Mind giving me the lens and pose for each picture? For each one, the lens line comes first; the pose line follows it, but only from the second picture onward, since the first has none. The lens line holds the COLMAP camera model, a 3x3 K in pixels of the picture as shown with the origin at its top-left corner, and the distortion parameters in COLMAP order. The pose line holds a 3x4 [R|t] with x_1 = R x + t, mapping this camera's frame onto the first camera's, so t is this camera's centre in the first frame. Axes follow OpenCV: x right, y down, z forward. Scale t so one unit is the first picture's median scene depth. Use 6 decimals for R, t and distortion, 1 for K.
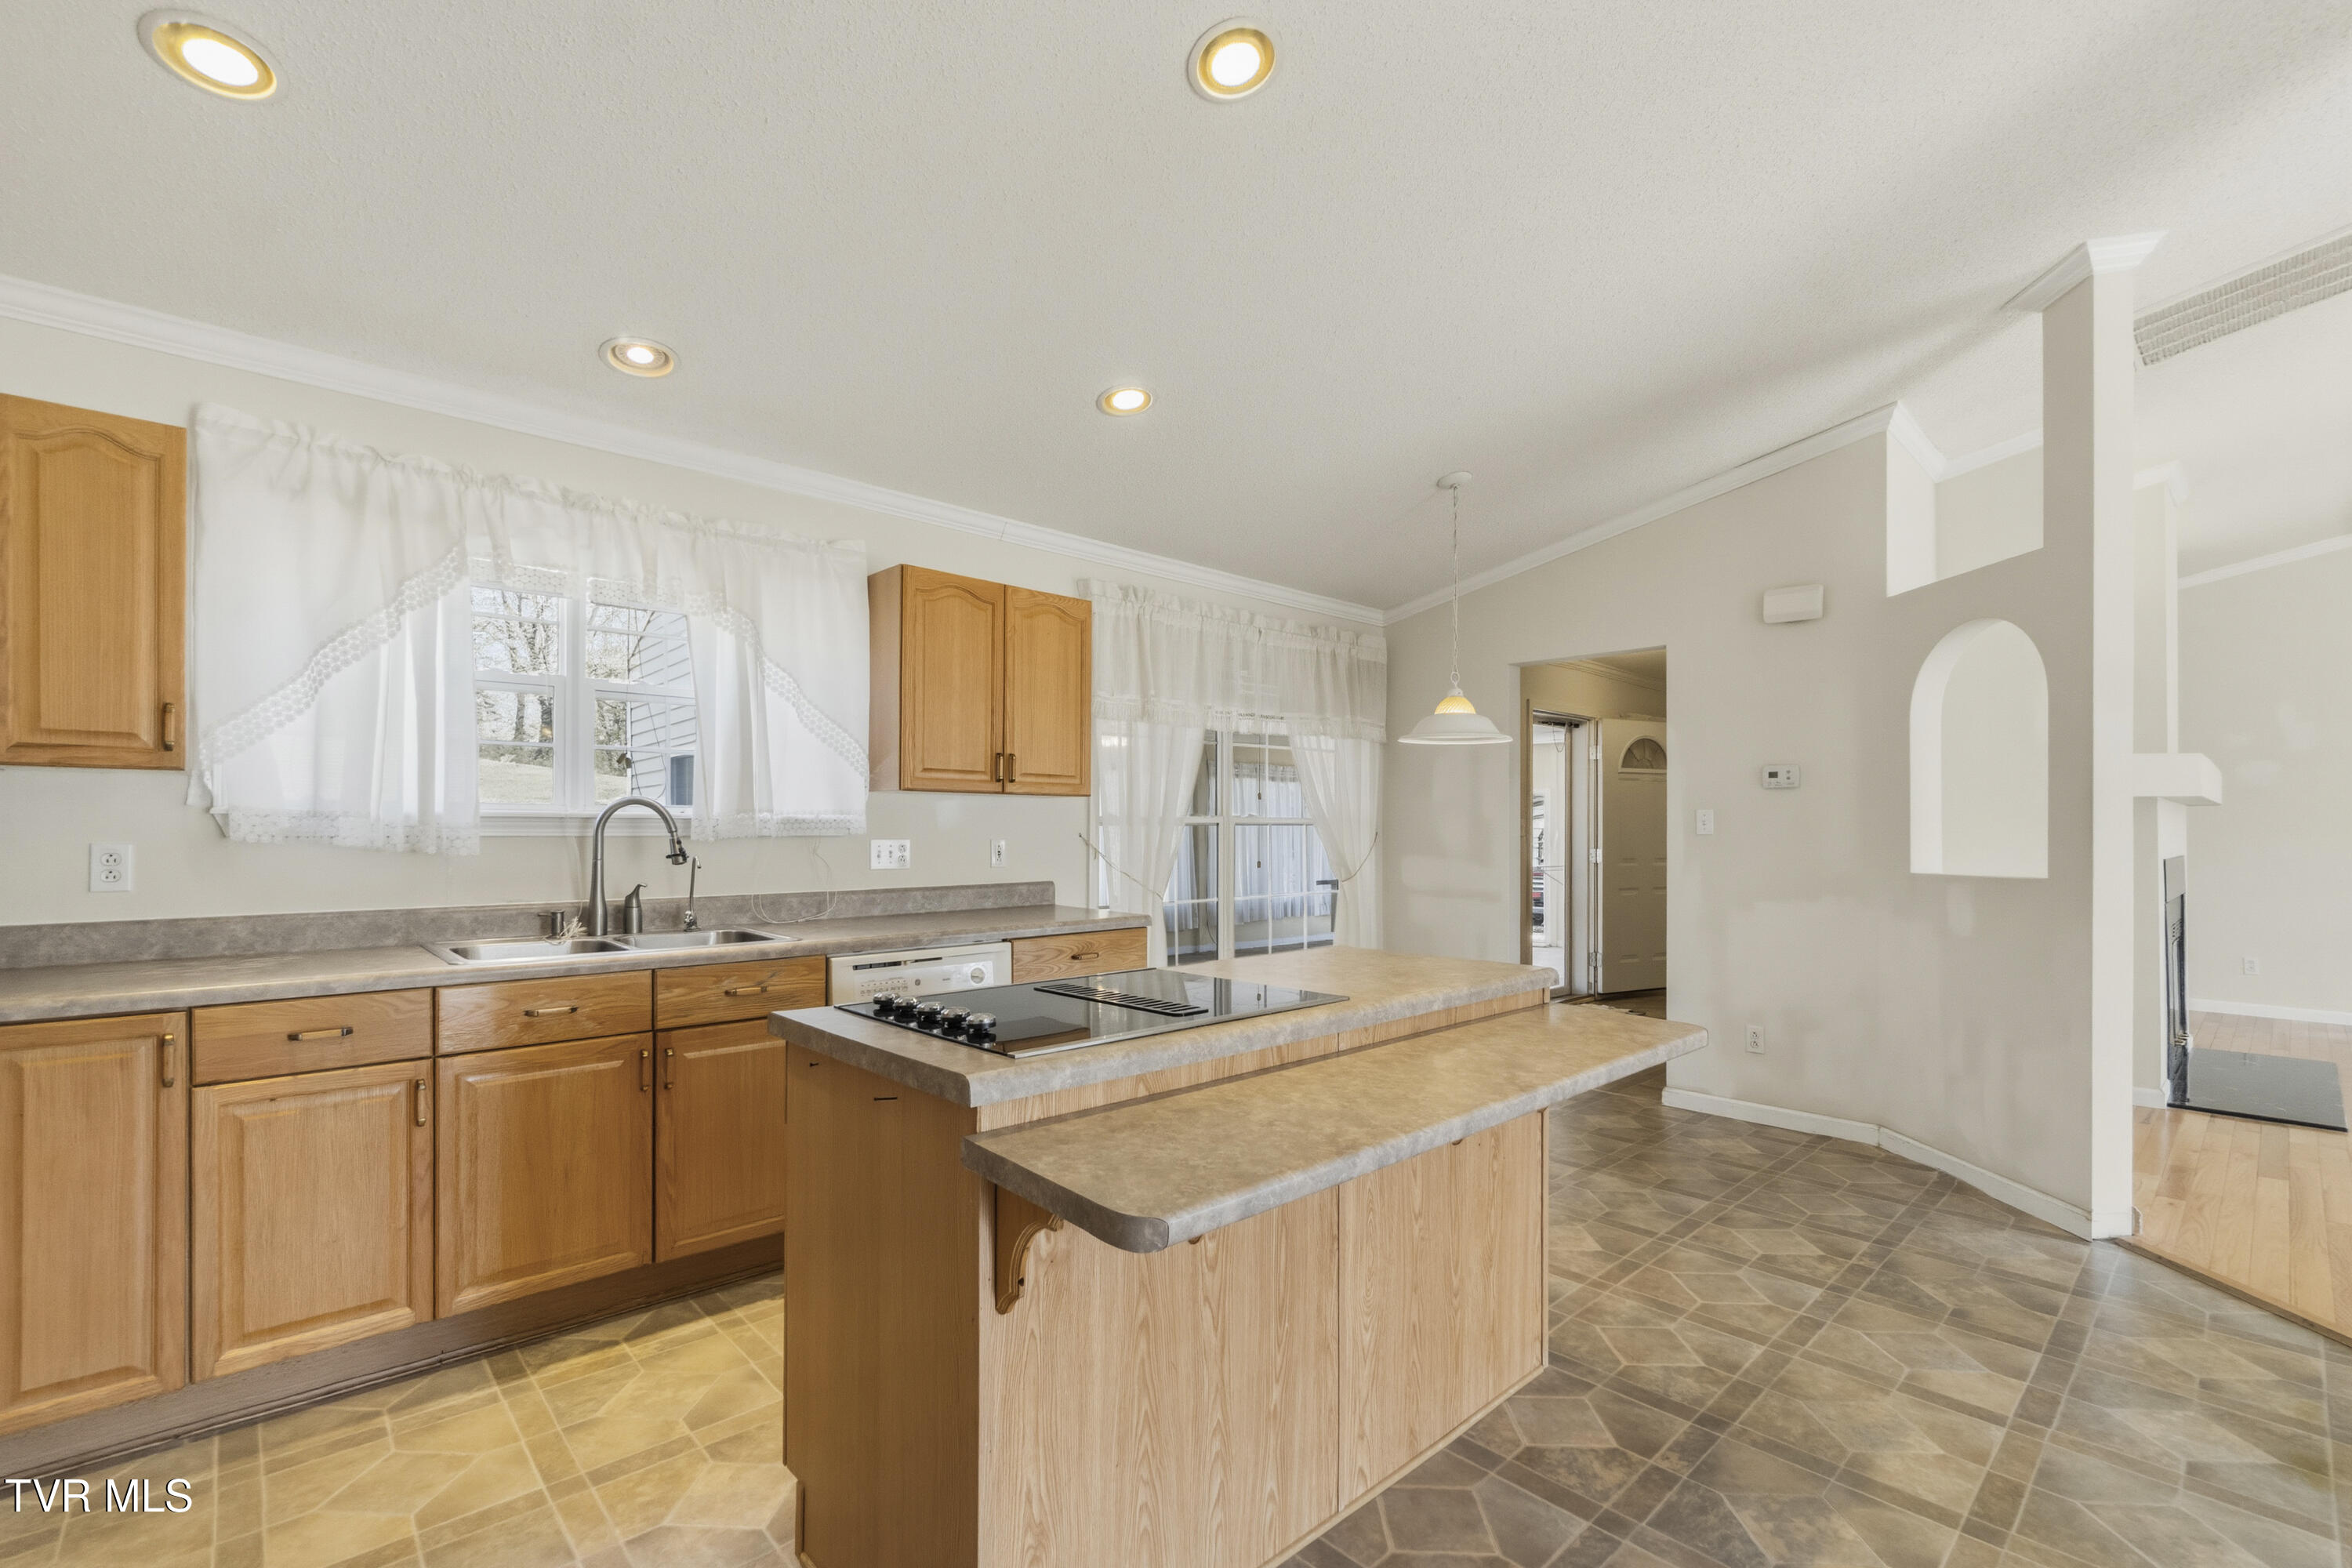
lens RADIAL K [[1027.7, 0, 1171.2], [0, 1027.7, 801.9], [0, 0, 1]] dist [-0.003204, -0.000132]
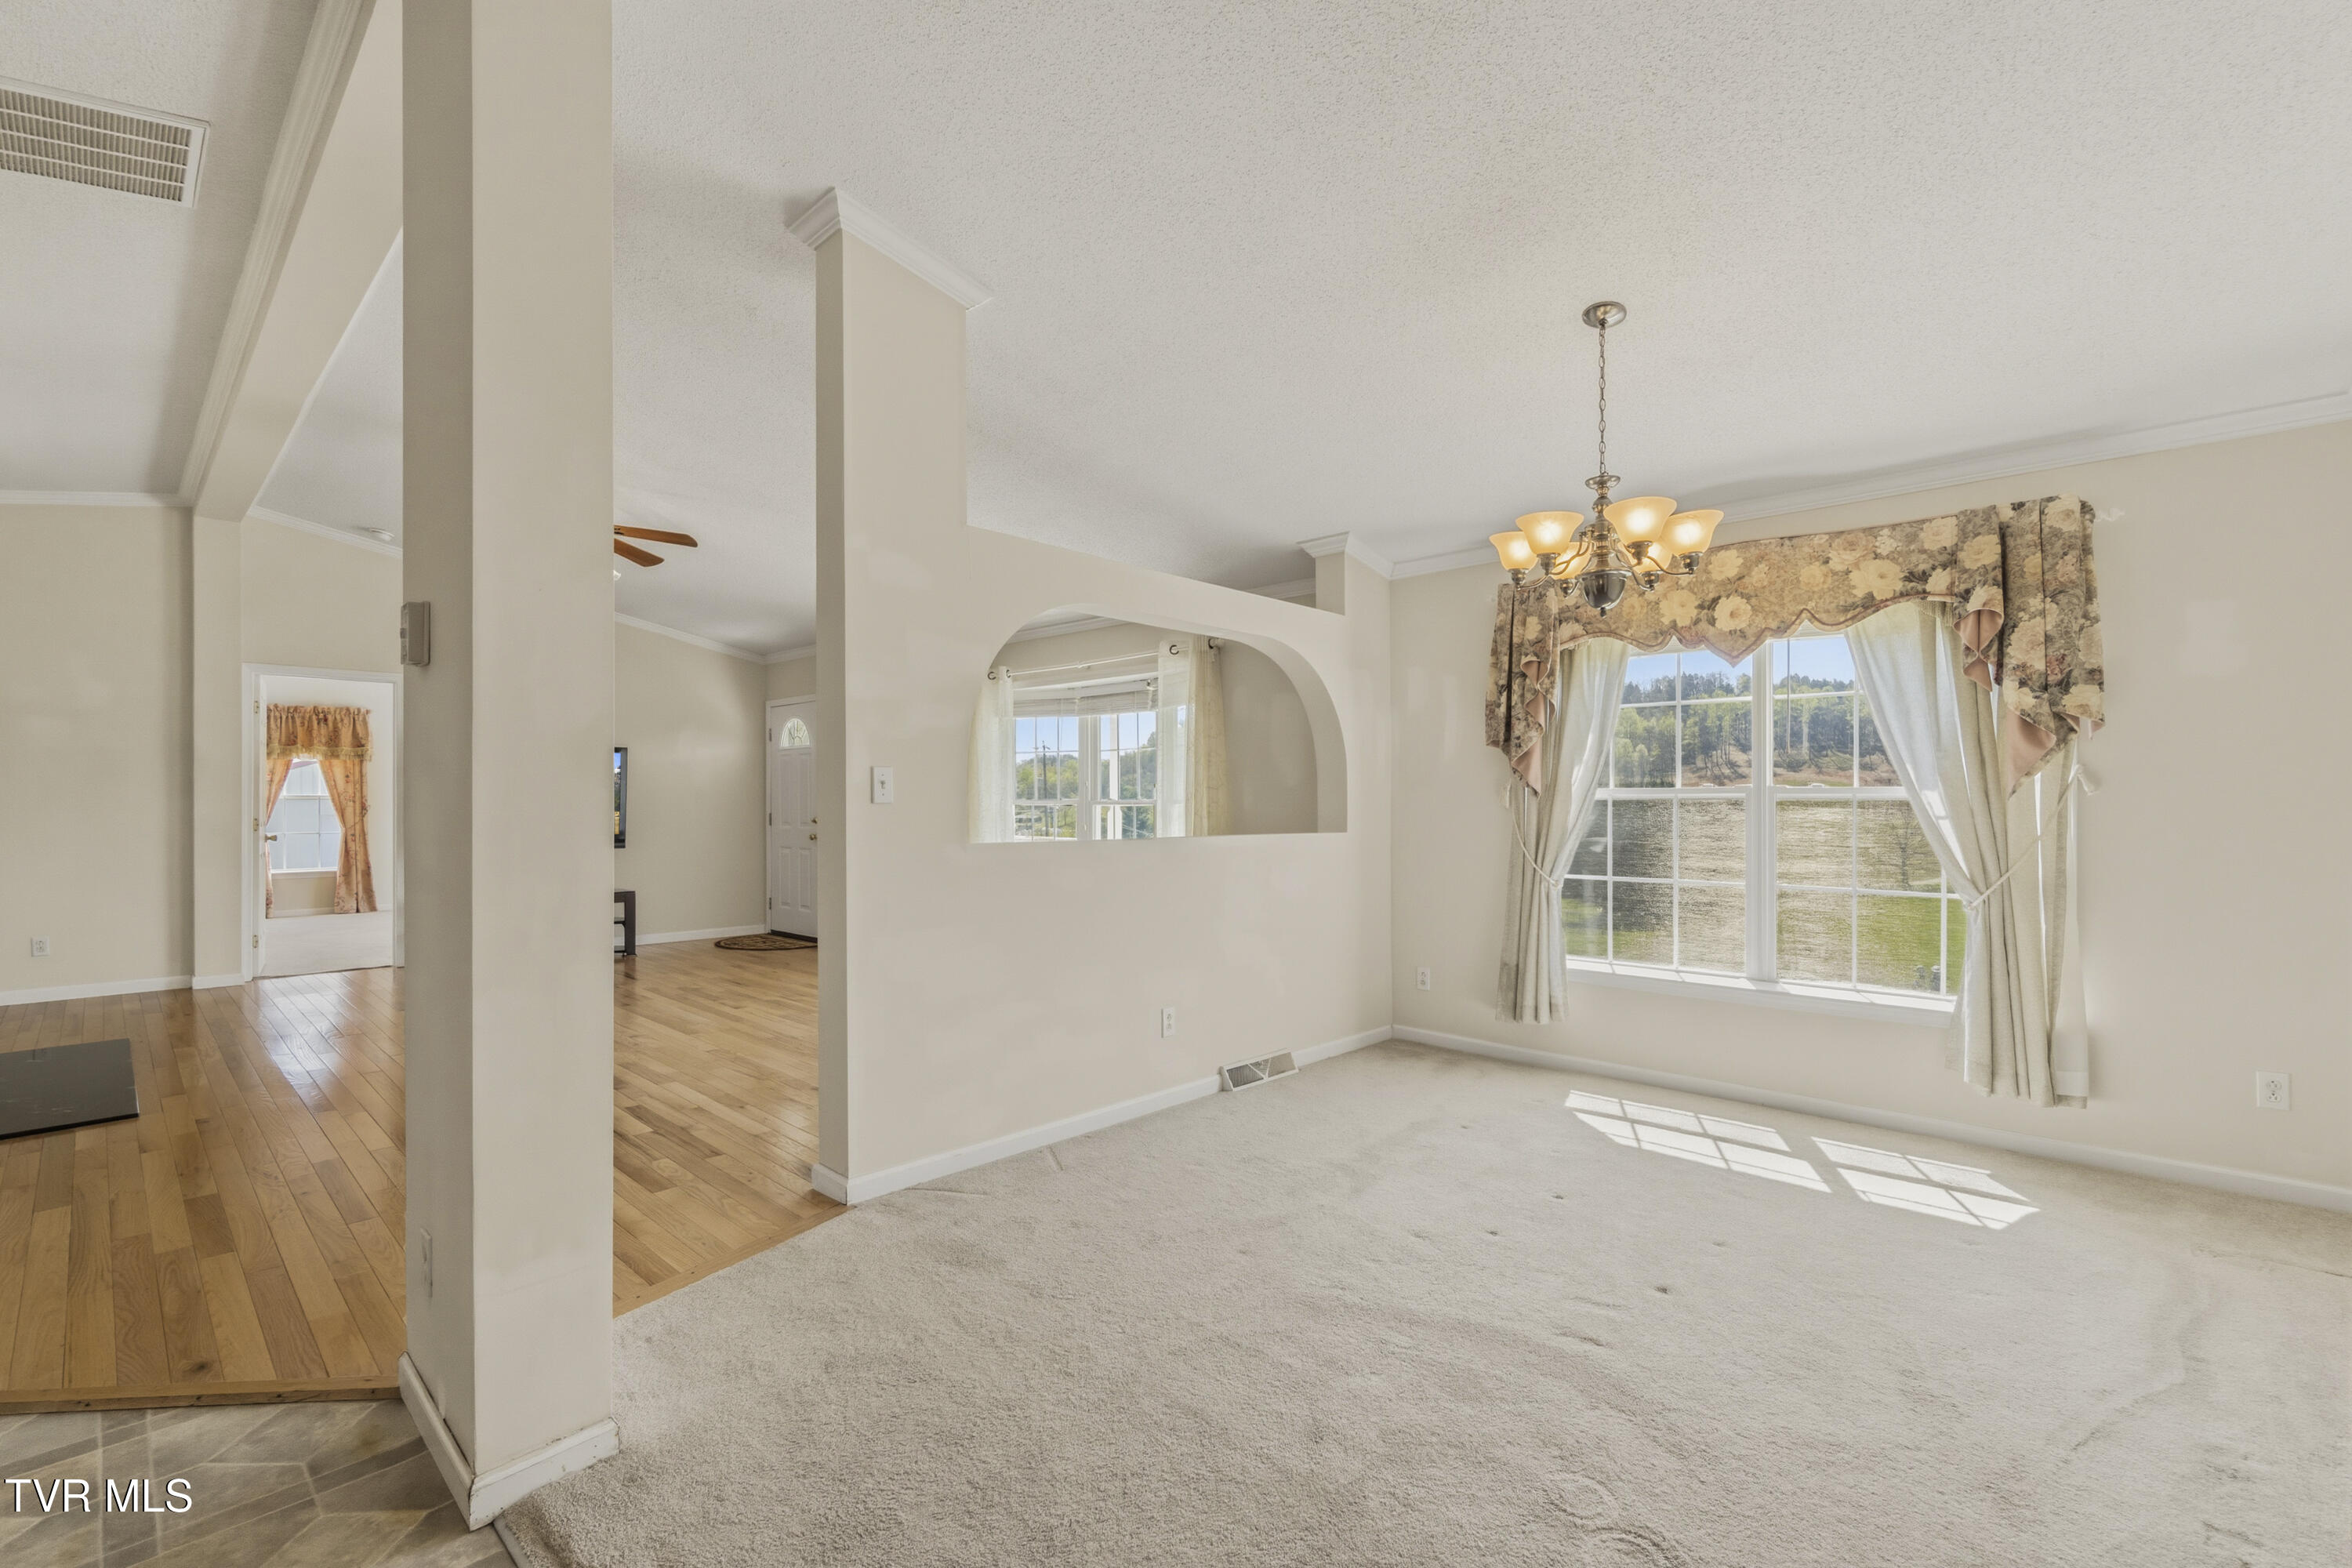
lens RADIAL K [[1027.7, 0, 1171.2], [0, 1027.7, 801.9], [0, 0, 1]] dist [-0.003204, -0.000132]
pose [[-0.068380, -0.006507, 0.997638, 0.214850], [-0.027090, 0.999622, 0.004663, 0.007651], [-0.997292, -0.026707, -0.068530, 0.181217]]
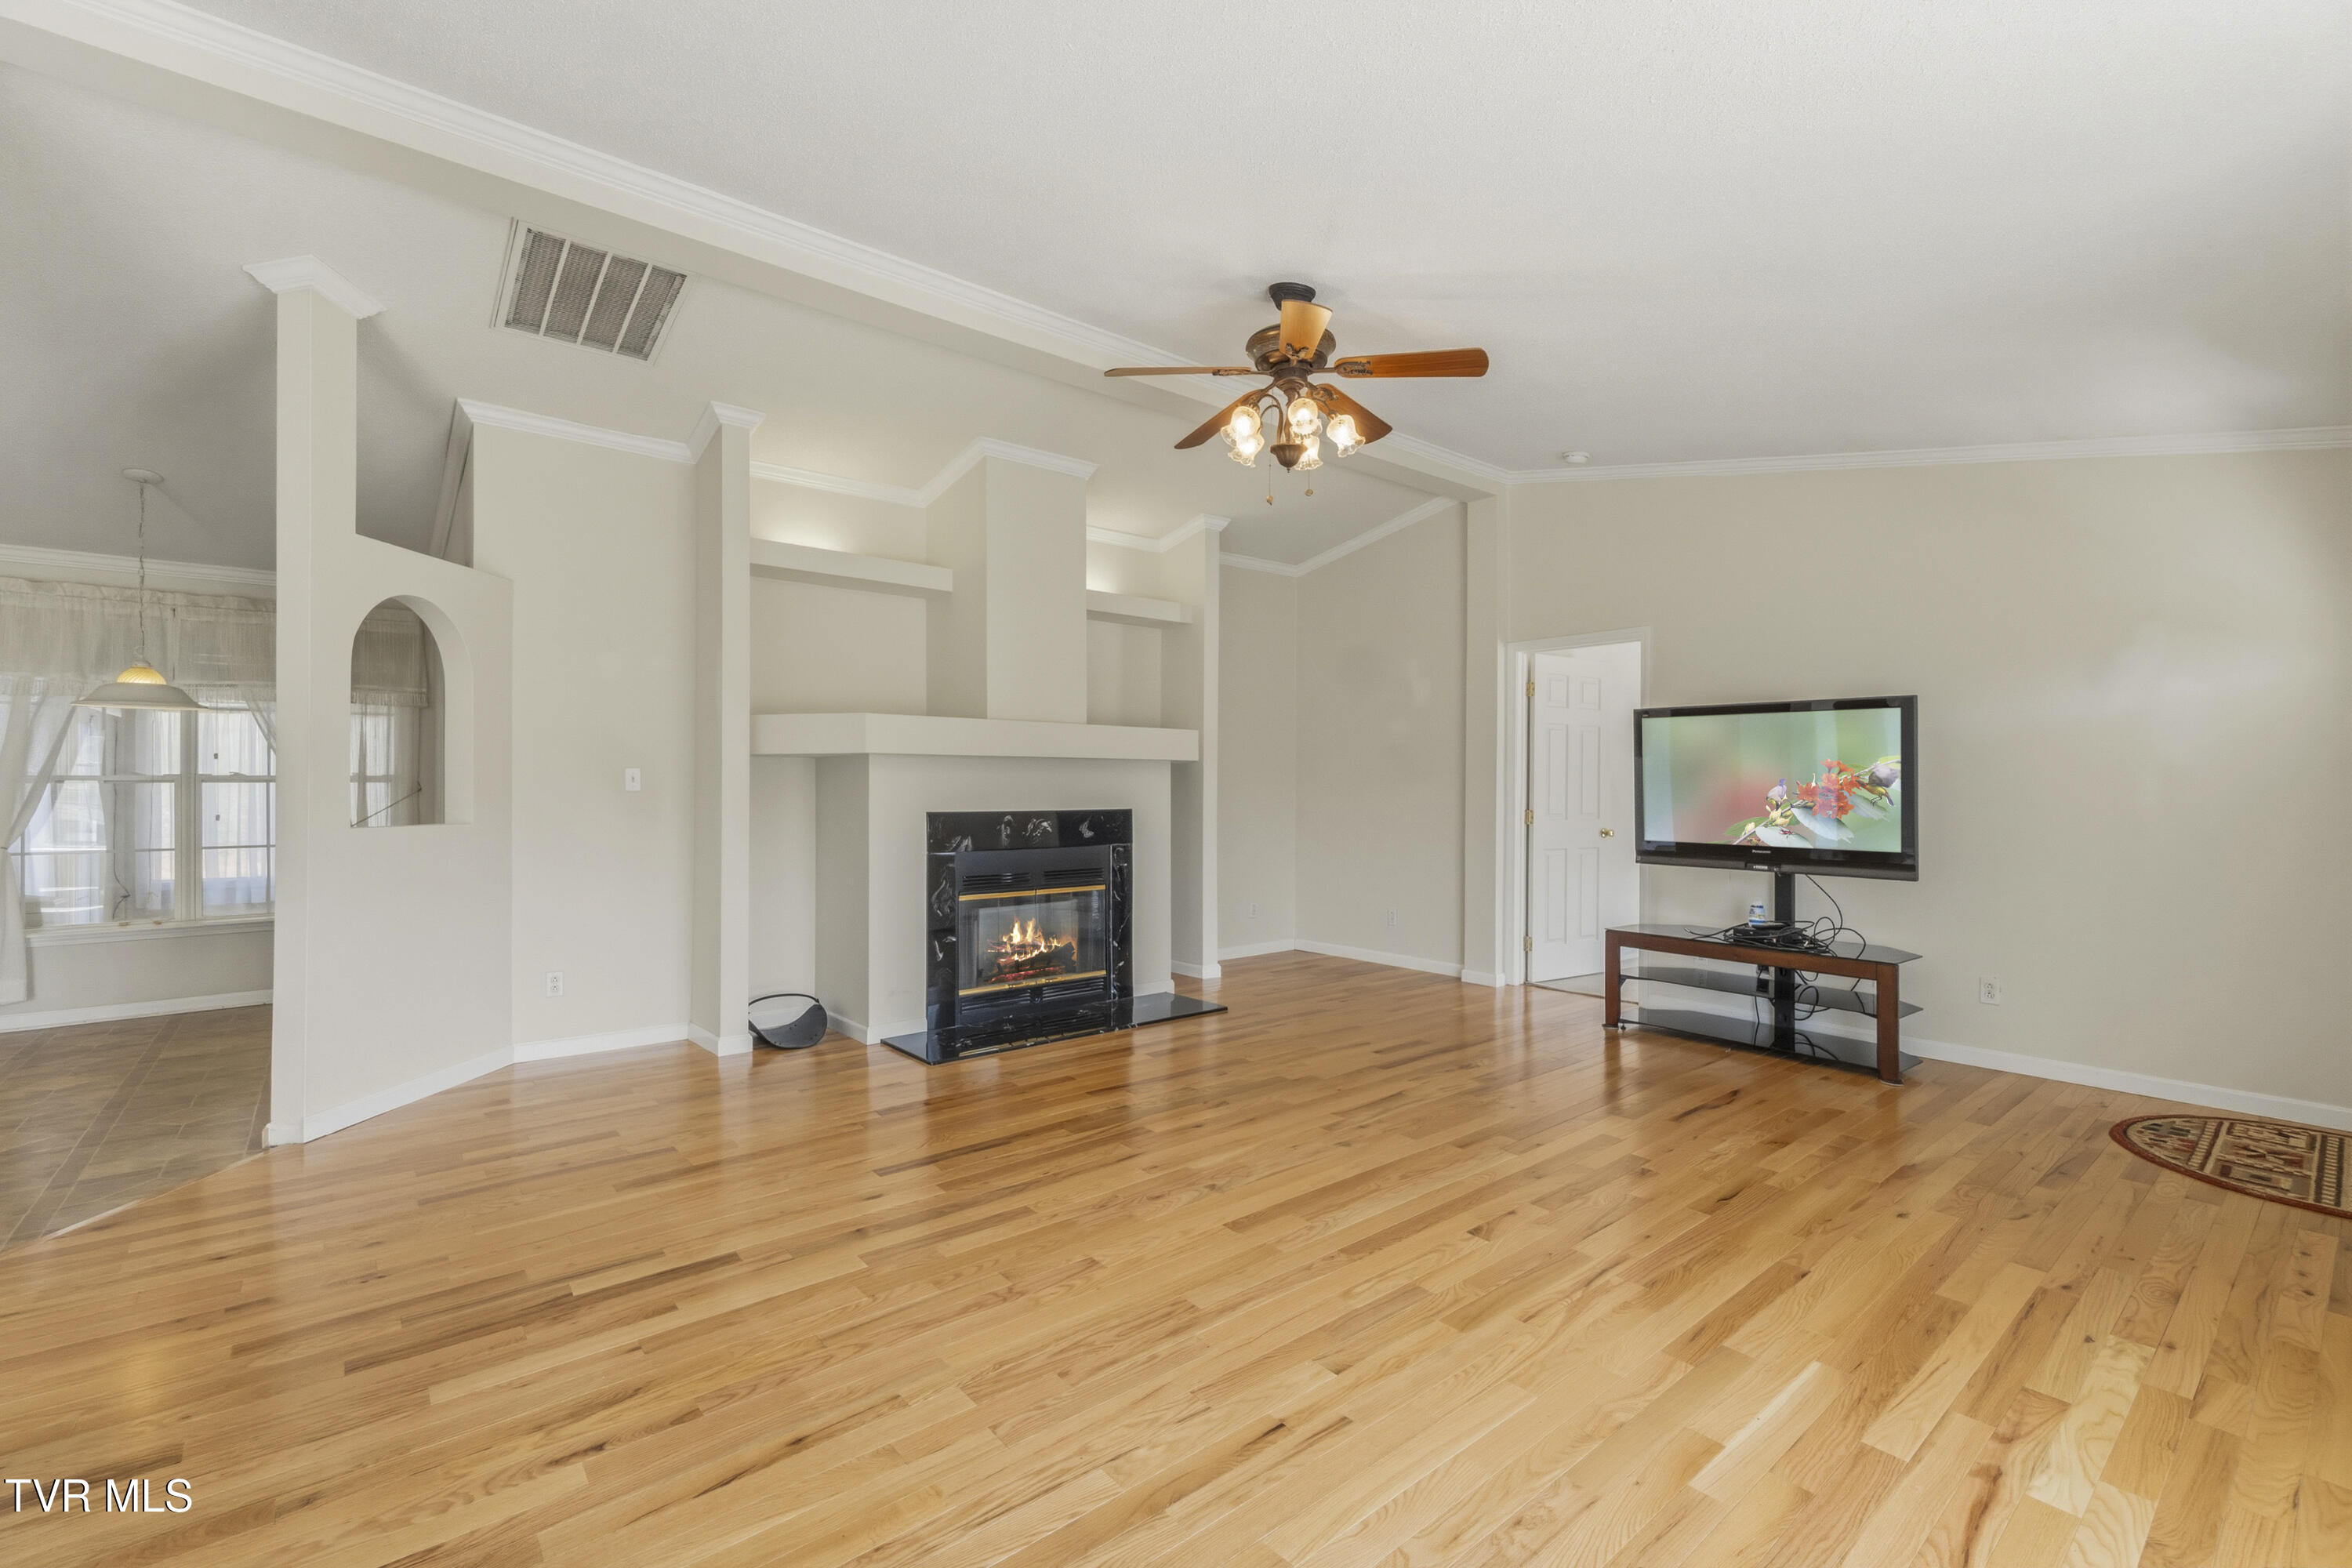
lens RADIAL K [[1015.8, 0, 1177.5], [0, 1015.8, 793.2], [0, 0, 1]] dist [-0.003786, 0.000044]
pose [[0.998552, -0.001823, -0.053770, 1.982843], [0.003437, 0.999546, 0.029946, 0.007875], [0.053691, -0.030087, 0.998104, -0.050283]]
